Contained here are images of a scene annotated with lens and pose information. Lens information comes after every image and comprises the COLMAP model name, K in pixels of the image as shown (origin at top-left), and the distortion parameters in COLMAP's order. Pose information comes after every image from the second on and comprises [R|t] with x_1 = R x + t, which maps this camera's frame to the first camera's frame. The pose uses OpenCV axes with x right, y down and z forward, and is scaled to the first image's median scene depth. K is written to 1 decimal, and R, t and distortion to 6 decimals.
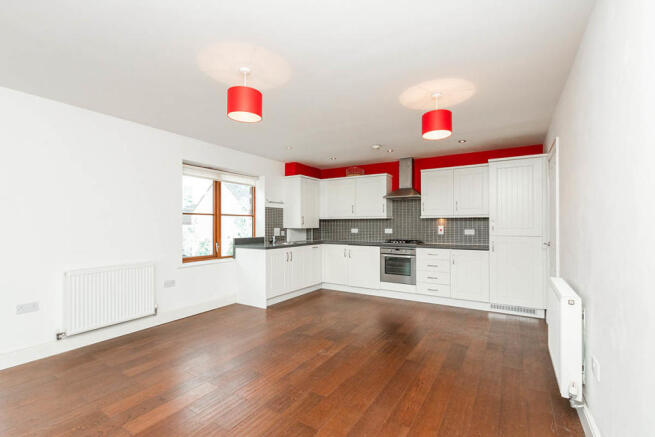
lens RADIAL K [[294.1, 0, 330.2], [0, 294.1, 231.0], [0, 0, 1]] dist [0.001150, 0.000064]
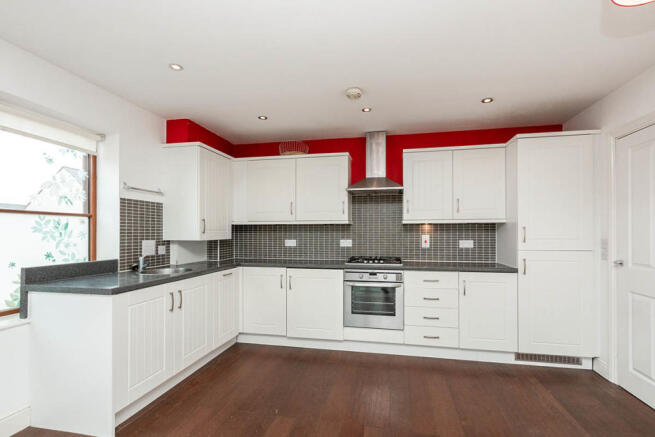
lens RADIAL K [[294.1, 0, 330.2], [0, 294.1, 231.0], [0, 0, 1]] dist [0.001150, 0.000064]
pose [[0.936938, 0.001536, 0.349492, -0.066232], [0.008819, 0.999568, -0.028036, -0.010169], [-0.349384, 0.029350, 0.936520, 0.425447]]
